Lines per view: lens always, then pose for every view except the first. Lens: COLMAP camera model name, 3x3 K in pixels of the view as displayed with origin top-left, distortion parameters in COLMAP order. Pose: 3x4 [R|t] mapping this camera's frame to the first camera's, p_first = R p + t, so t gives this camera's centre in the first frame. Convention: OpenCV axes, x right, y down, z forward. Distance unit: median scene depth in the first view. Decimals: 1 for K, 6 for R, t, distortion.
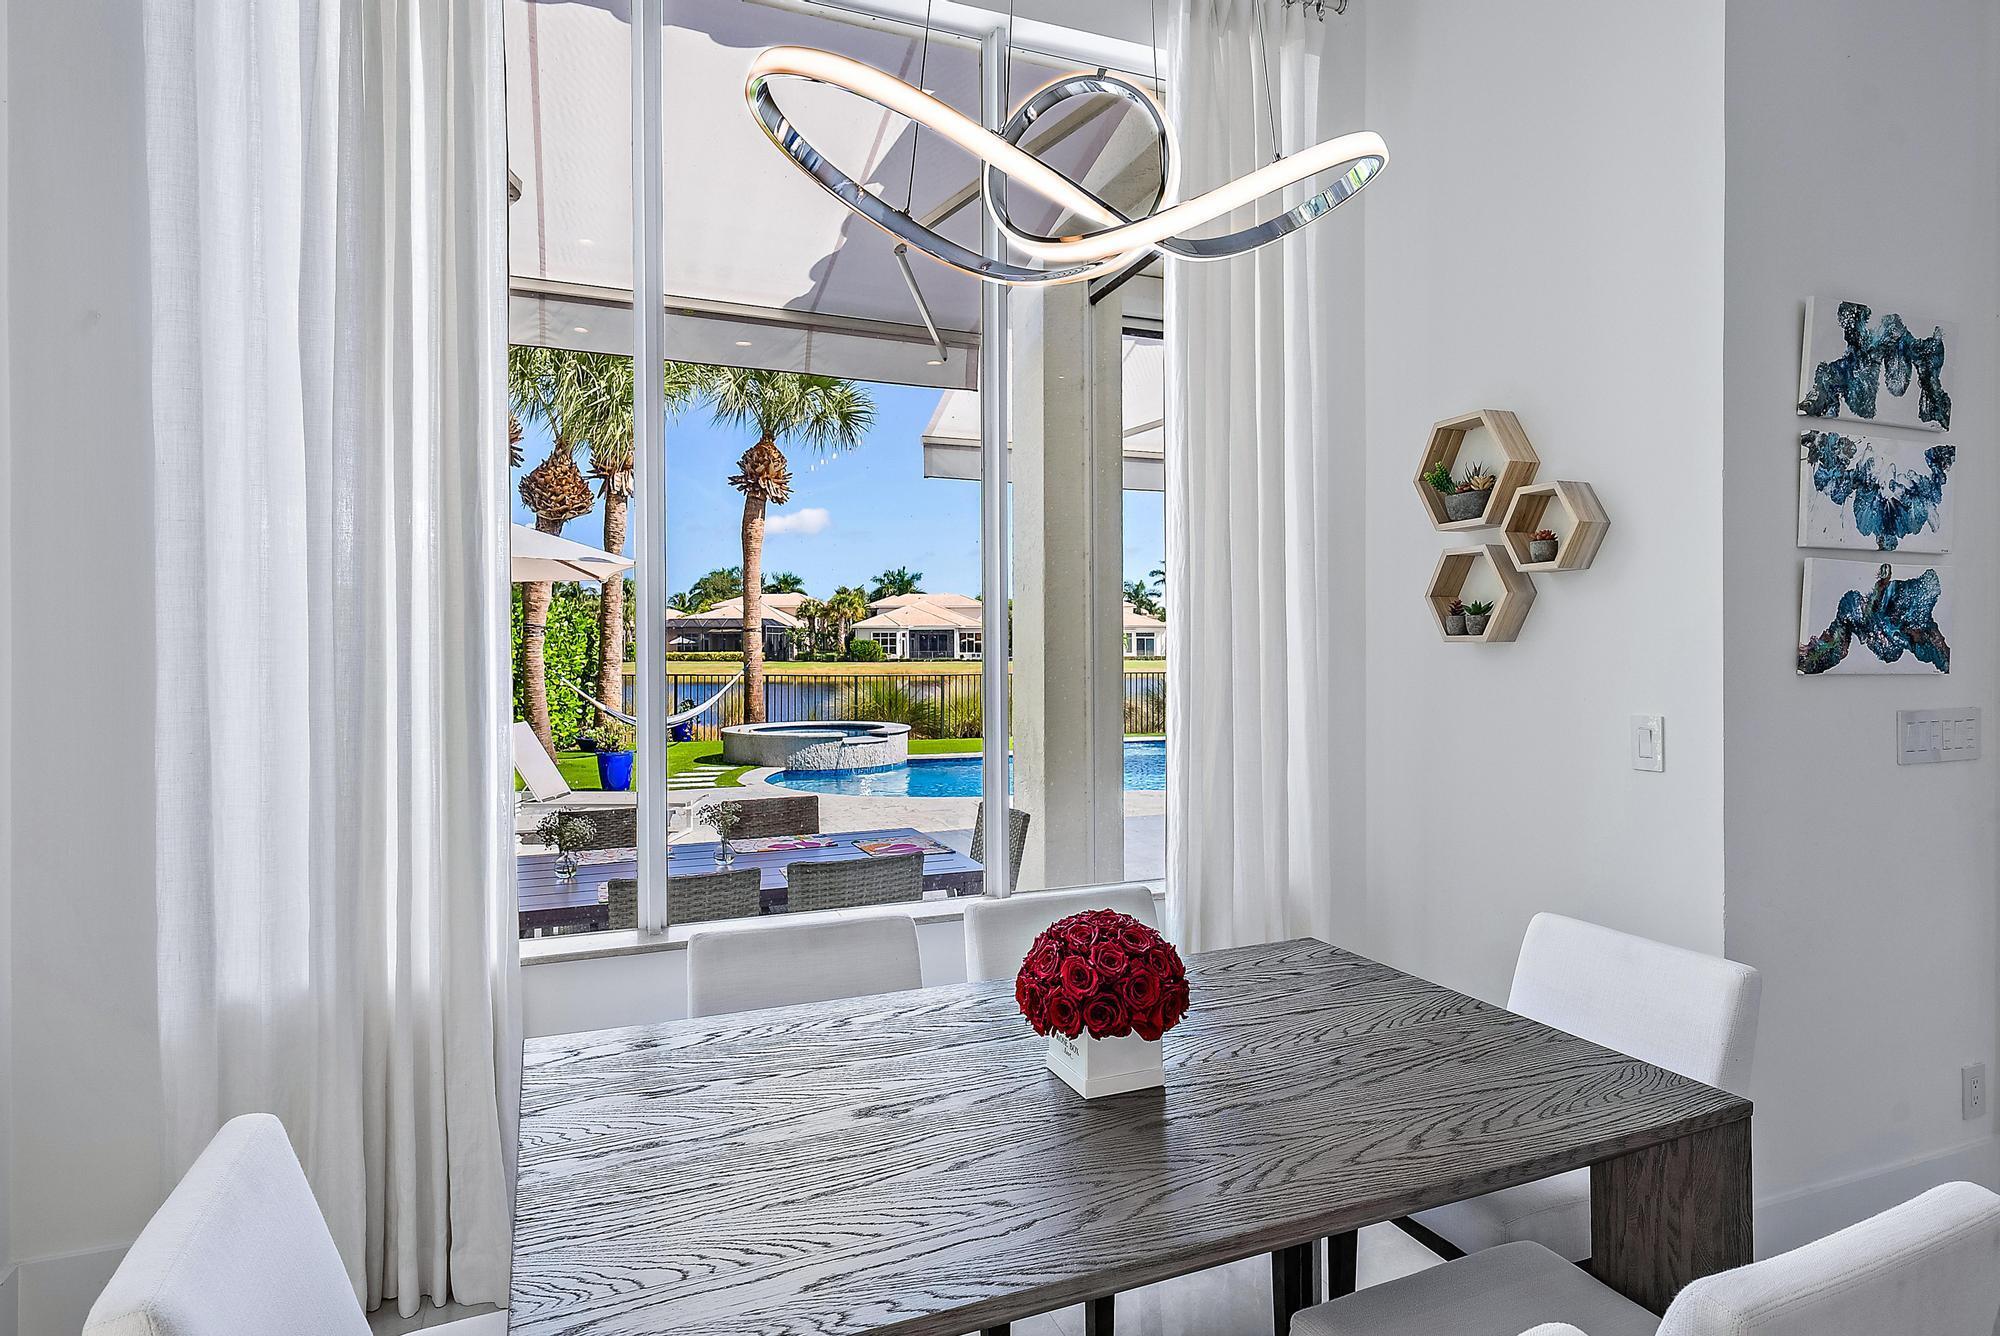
lens RADIAL K [[1090.0, 0, 1008.3], [0, 1090.0, 645.9], [0, 0, 1]] dist [0.012829, 0.002957]
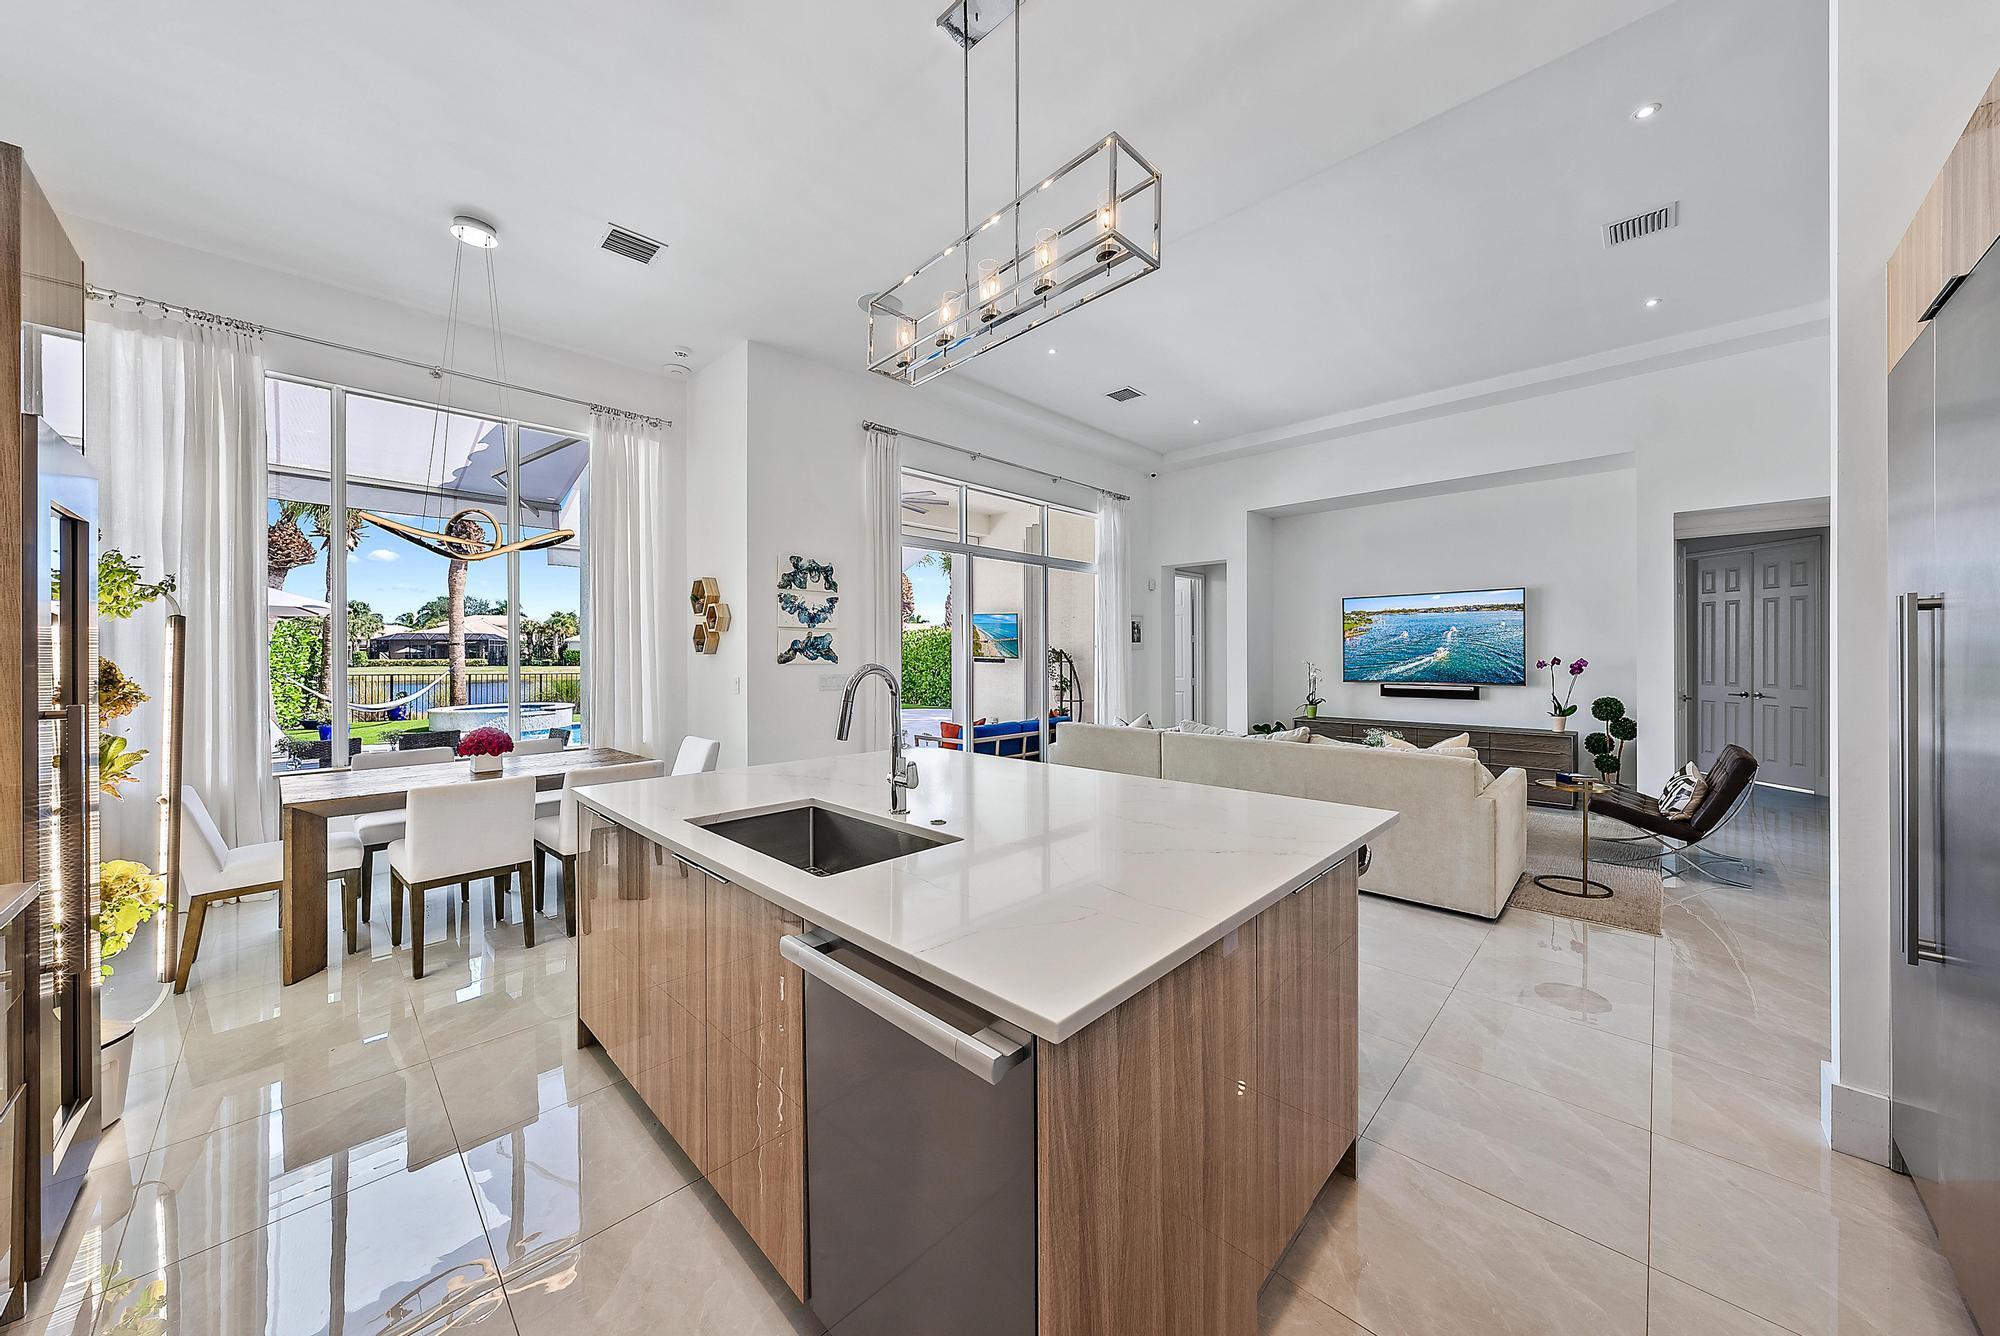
lens RADIAL K [[694.2, 0, 1004.9], [0, 694.2, 653.1], [0, 0, 1]] dist [0.003688, -0.000114]
pose [[0.915162, 0.000858, 0.403086, 0.073848], [-0.000112, 0.999998, -0.001875, -0.000596], [-0.403087, 0.001671, 0.915160, -0.188154]]
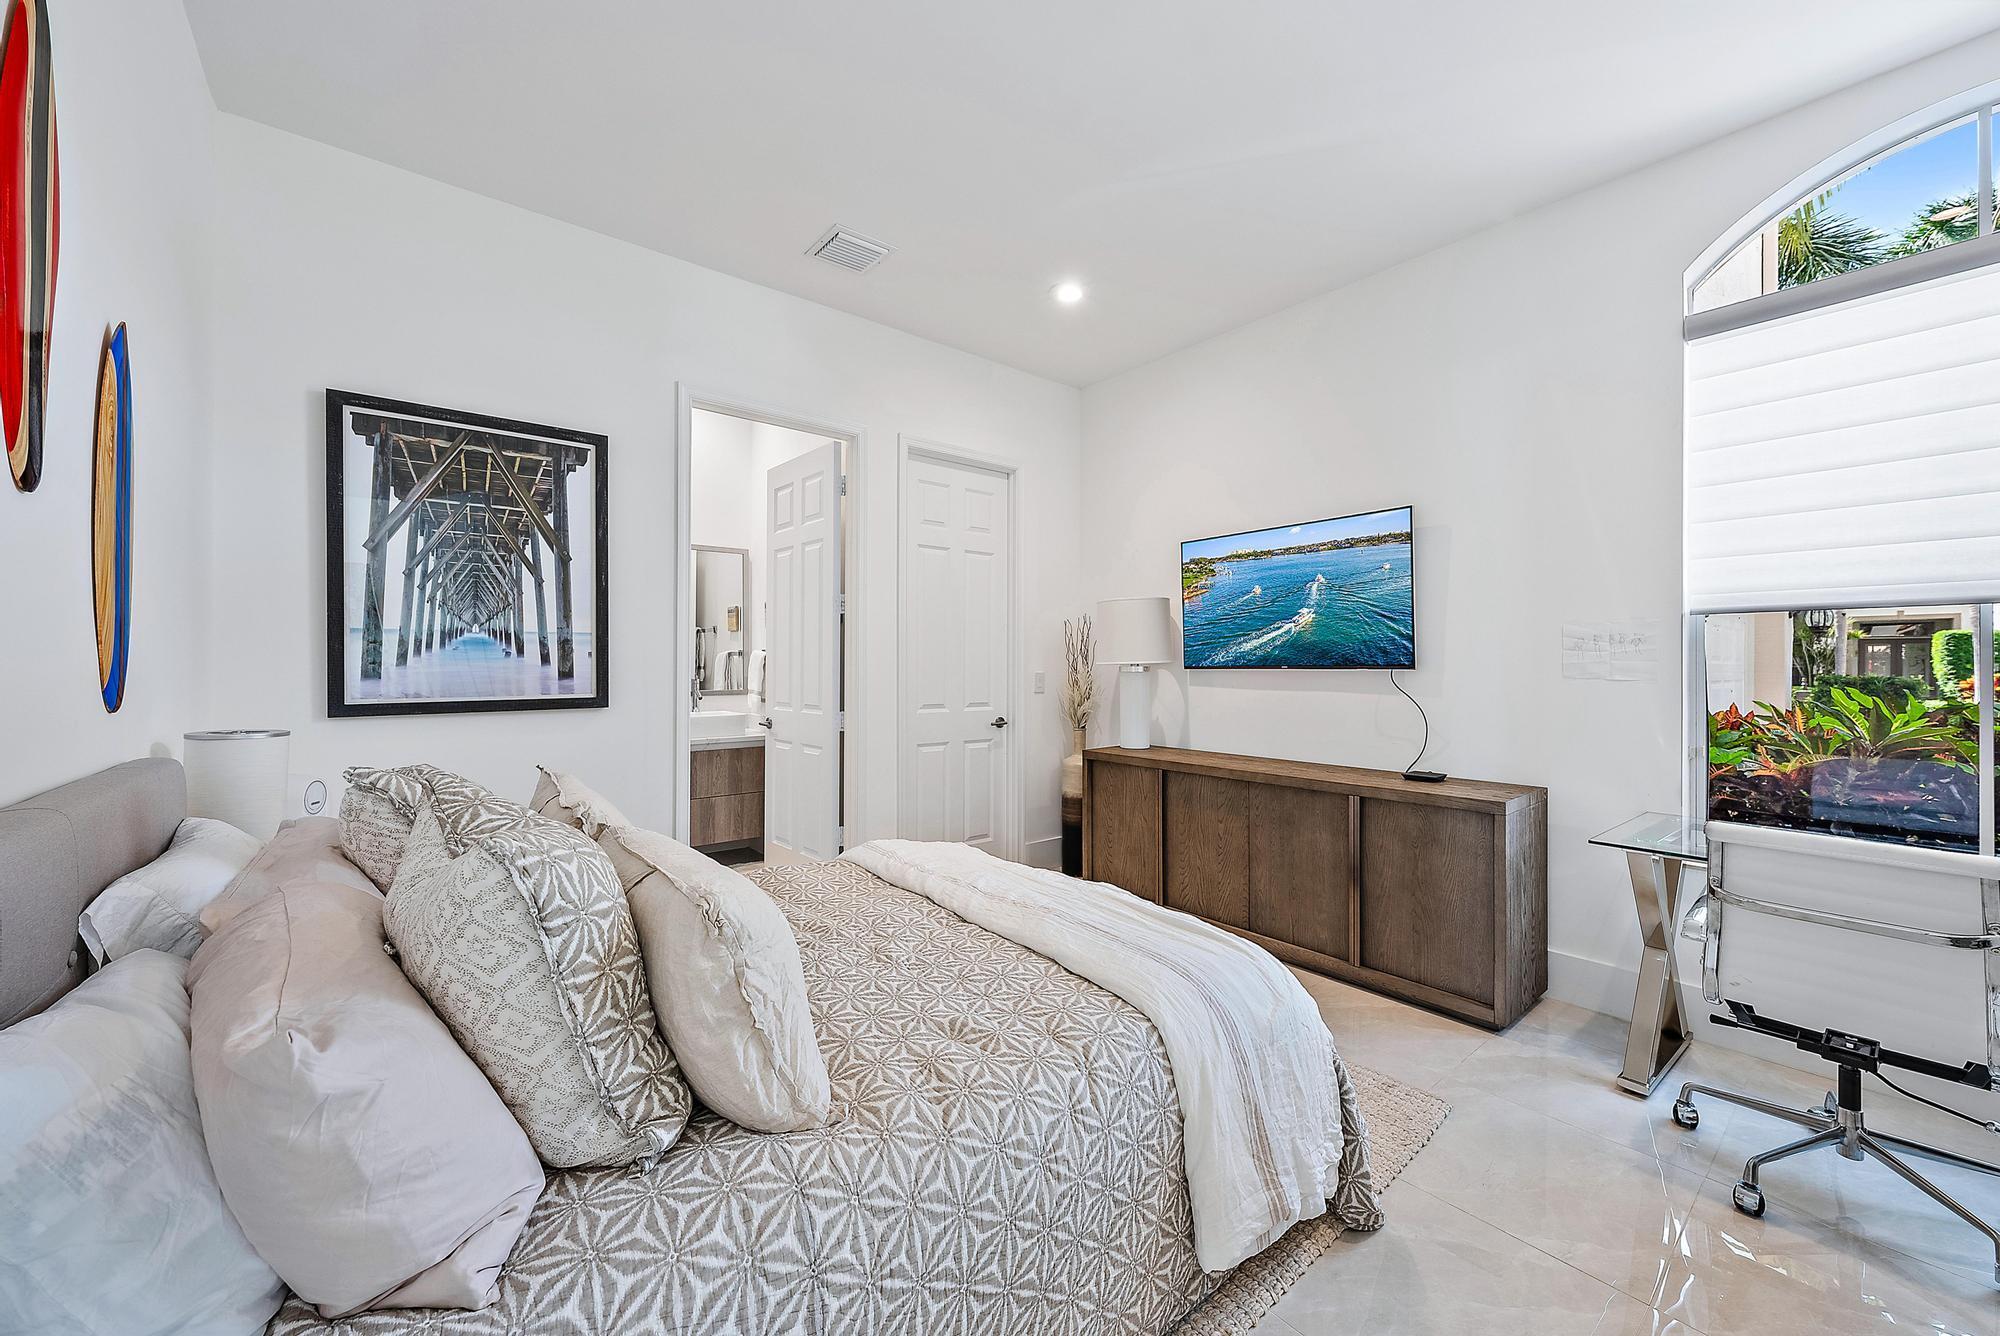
lens RADIAL K [[796.4, 0, 1004.5], [0, 796.4, 659.0], [0, 0, 1]] dist [-0.001413, -0.000257]
pose [[0.965747, -0.004481, 0.259447, 0.313476], [0.006920, 0.999940, -0.008488, 0.016280], [-0.259393, 0.009993, 0.965720, -0.167347]]
